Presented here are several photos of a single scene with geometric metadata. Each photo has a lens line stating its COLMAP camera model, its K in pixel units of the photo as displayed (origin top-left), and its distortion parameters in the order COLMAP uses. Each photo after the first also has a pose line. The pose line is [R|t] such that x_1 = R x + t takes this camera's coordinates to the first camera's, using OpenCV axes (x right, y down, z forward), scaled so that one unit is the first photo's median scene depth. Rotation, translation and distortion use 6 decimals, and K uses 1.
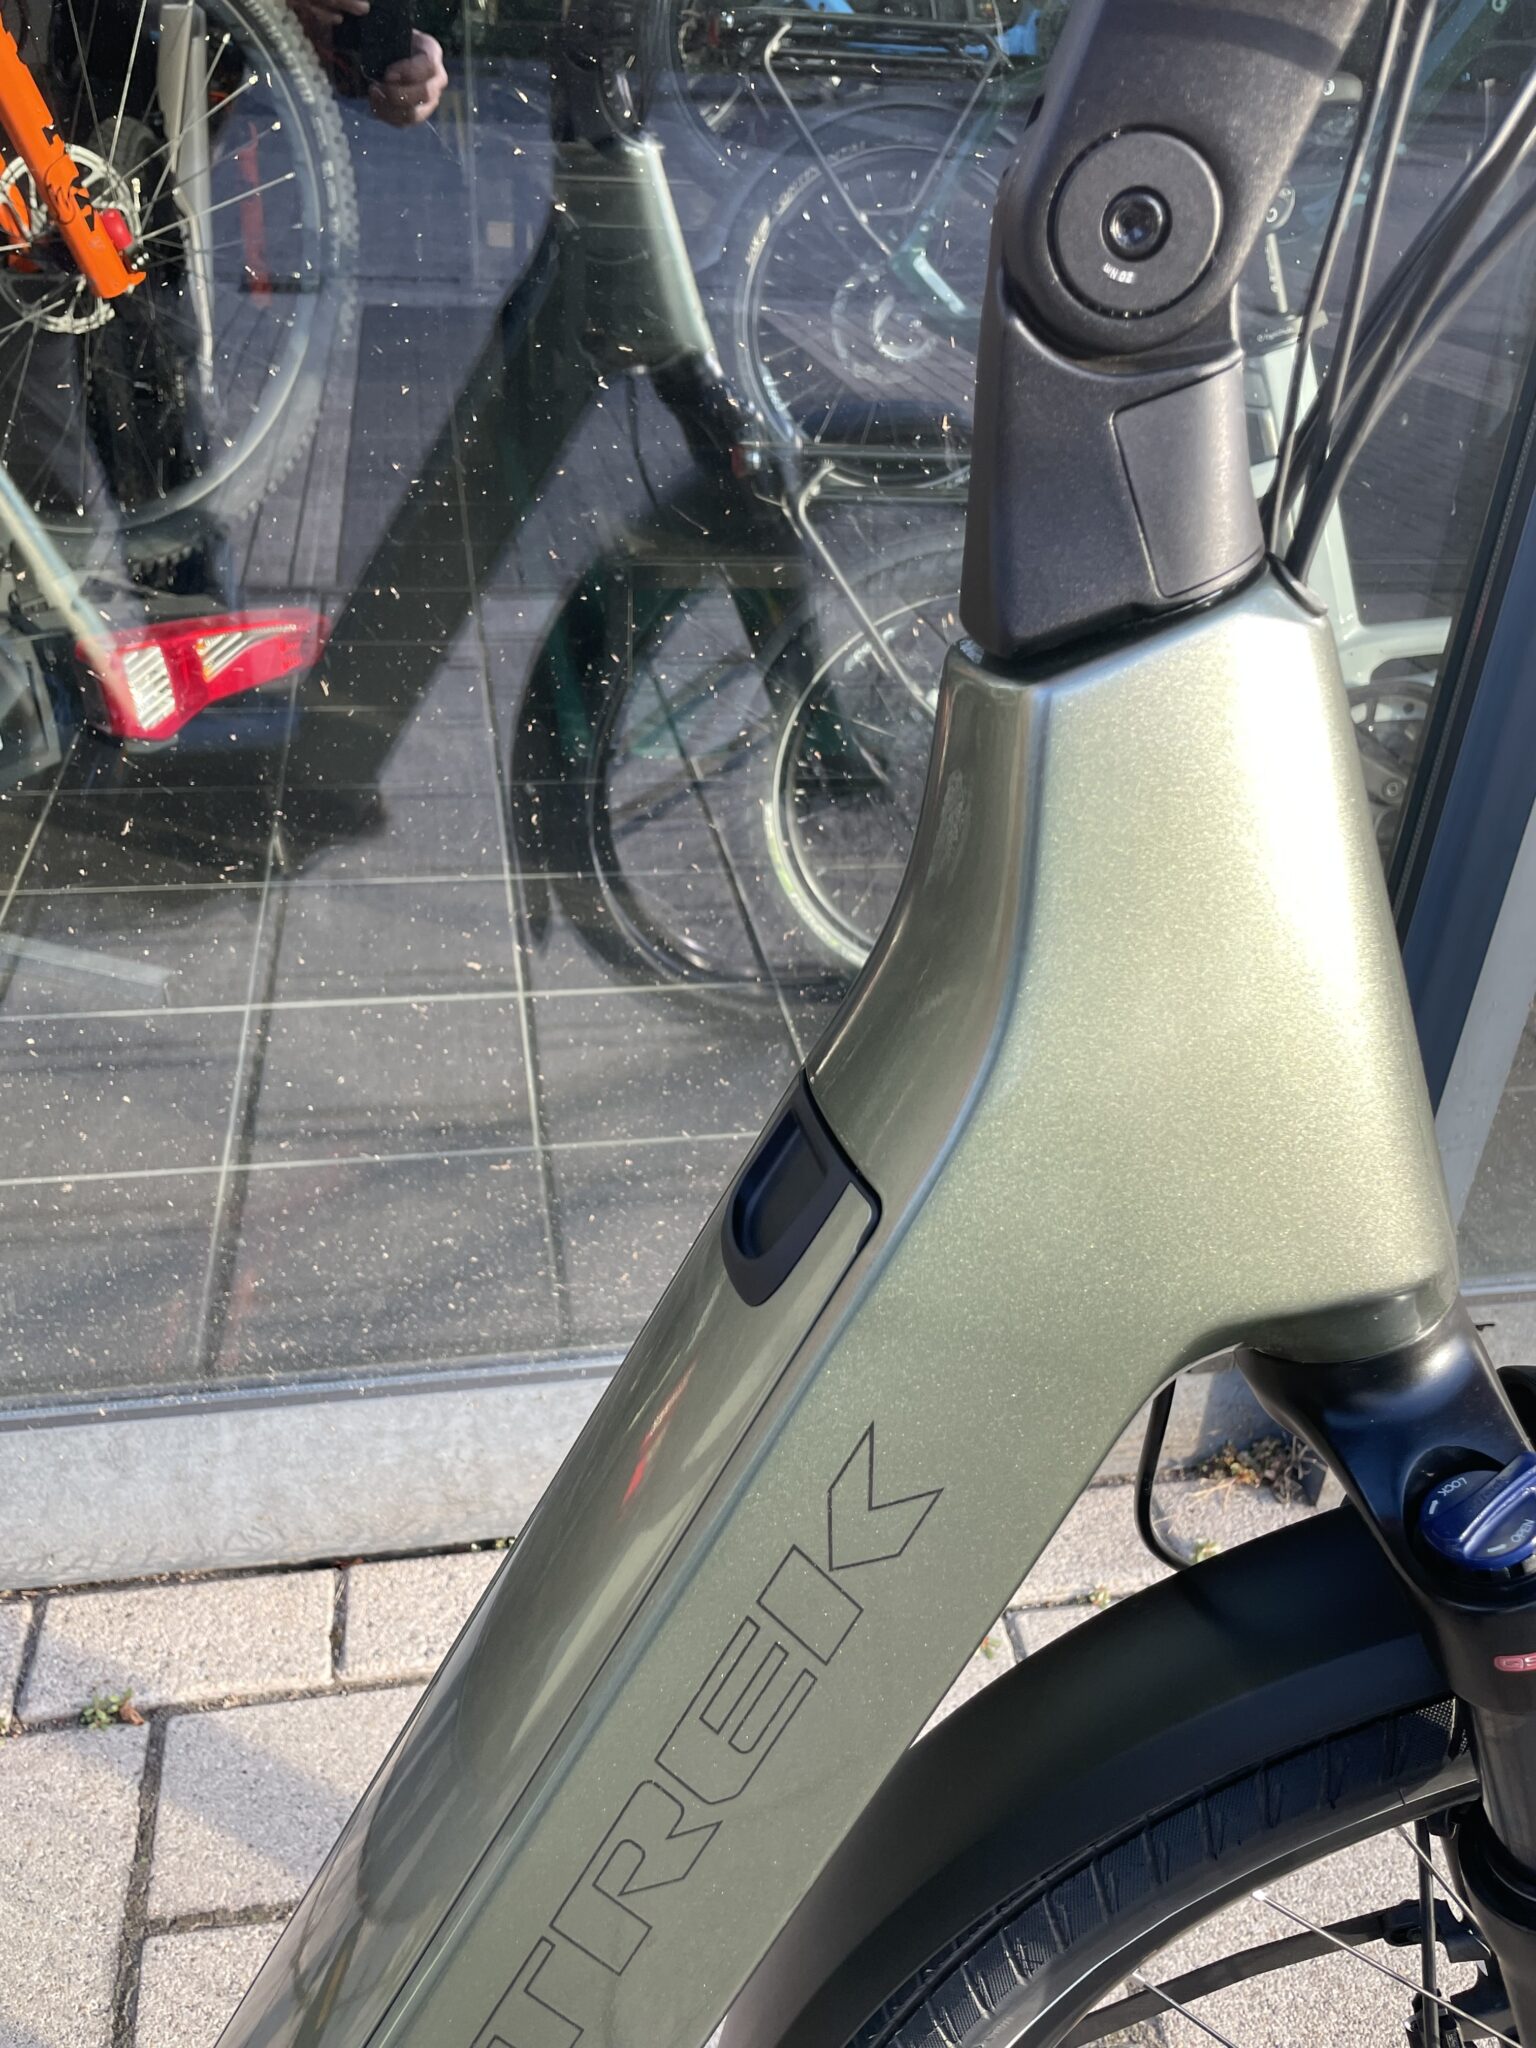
lens RADIAL K [[1686.5, 0, 768.0], [0, 1686.5, 1024.0], [0, 0, 1]] dist [0.112590, -0.167191]
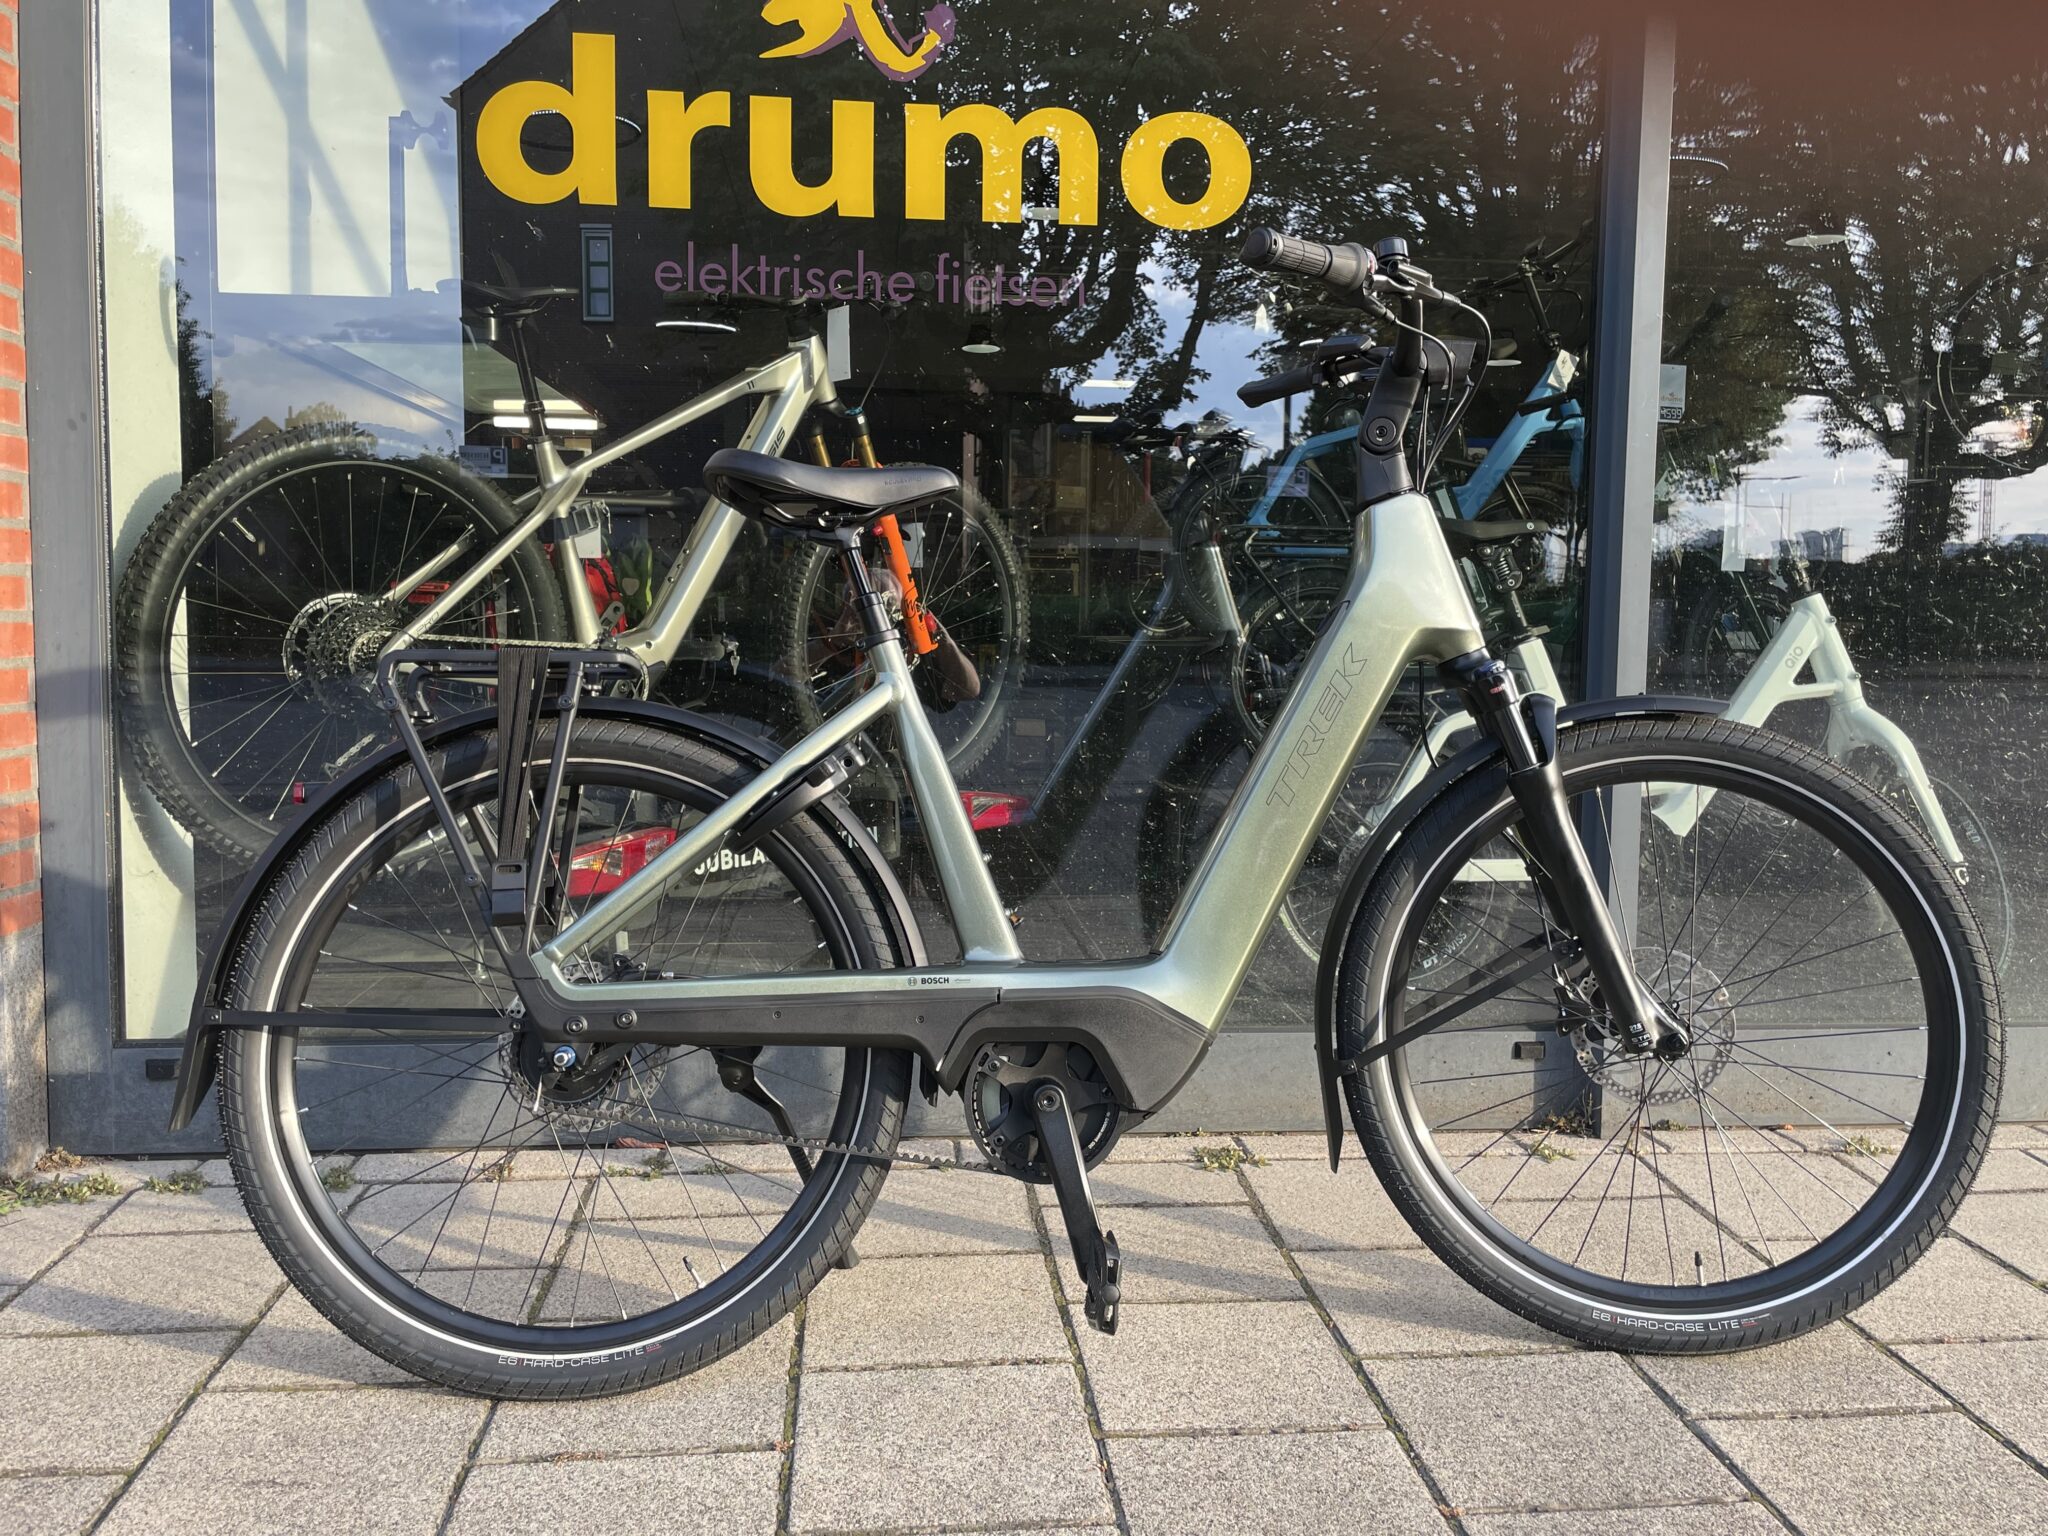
lens RADIAL K [[1686.5, 0, 1038.5], [0, 1686.5, 743.8], [0, 0, 1]] dist [0.112590, -0.167191]
pose [[0.995812, -0.032770, -0.085352, -0.080557], [-0.009683, 0.890503, -0.454874, 0.511241], [0.090912, 0.453796, 0.886456, -0.614117]]
